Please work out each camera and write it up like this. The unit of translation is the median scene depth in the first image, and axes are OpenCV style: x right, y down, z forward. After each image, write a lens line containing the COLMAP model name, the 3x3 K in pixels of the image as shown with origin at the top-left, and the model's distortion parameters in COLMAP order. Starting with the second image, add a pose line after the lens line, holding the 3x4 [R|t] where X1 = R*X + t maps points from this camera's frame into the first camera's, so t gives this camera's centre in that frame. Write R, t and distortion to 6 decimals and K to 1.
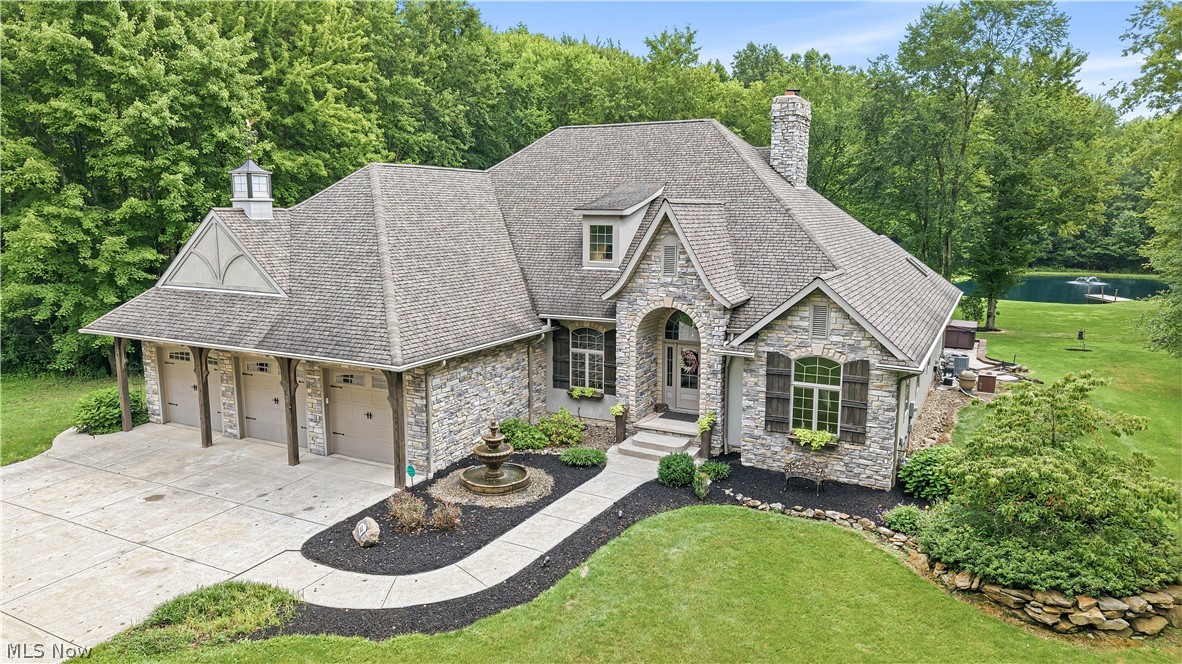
lens RADIAL K [[780.9, 0, 585.1], [0, 780.9, 332.9], [0, 0, 1]] dist [0.057821, -0.065690]
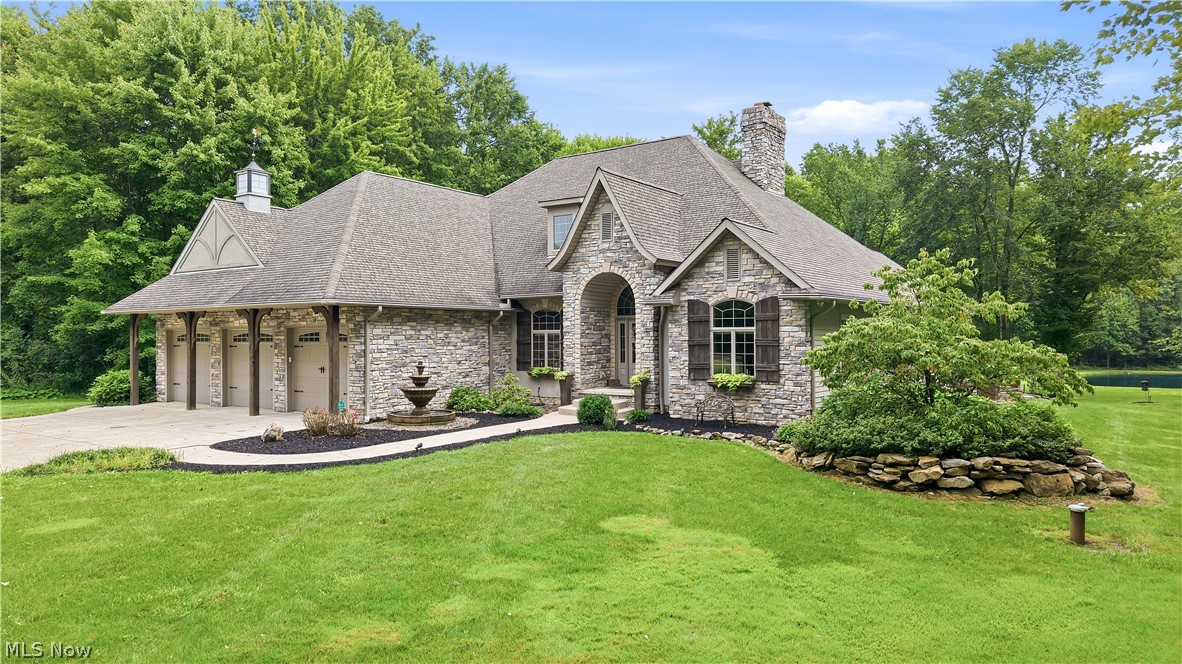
lens RADIAL K [[780.9, 0, 585.1], [0, 780.9, 332.9], [0, 0, 1]] dist [0.057821, -0.065690]
pose [[0.990302, -0.005426, -0.138824, 0.214599], [-0.017735, 0.986125, -0.165054, 0.211629], [0.137793, 0.165915, 0.976466, -0.007566]]
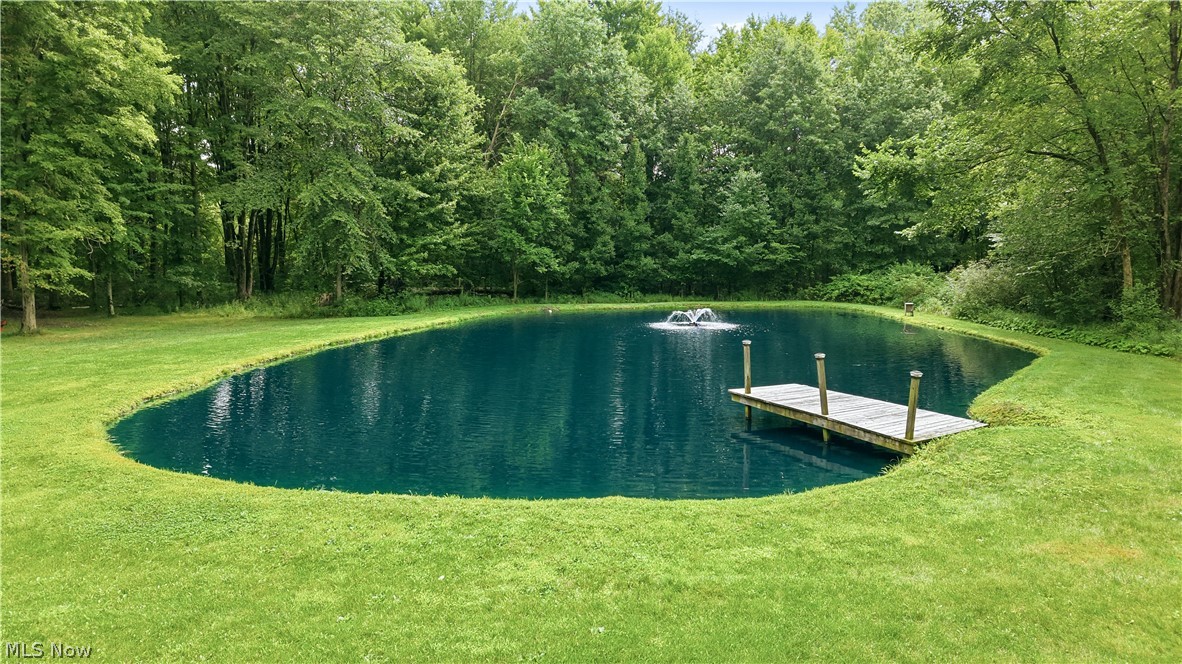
lens RADIAL K [[780.9, 0, 585.1], [0, 780.9, 332.9], [0, 0, 1]] dist [0.057821, -0.065690]
pose [[0.890534, -0.047167, 0.452464, 1.783117], [0.075168, 0.996195, -0.044097, -0.199864], [-0.448663, 0.073281, 0.890692, 2.939526]]
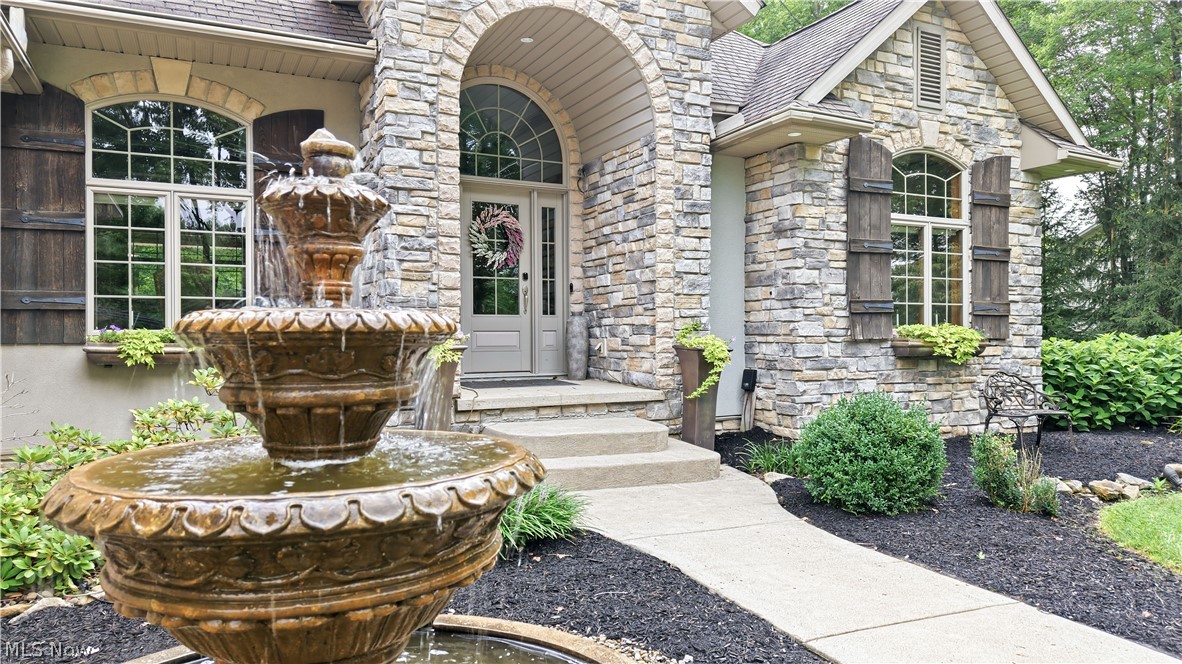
lens RADIAL K [[780.9, 0, 585.1], [0, 780.9, 332.9], [0, 0, 1]] dist [0.057821, -0.065690]
pose [[0.571567, -0.006316, 0.820531, -0.149328], [0.132863, 0.987487, -0.084948, 0.122975], [-0.809727, 0.157572, 0.565255, 0.801290]]
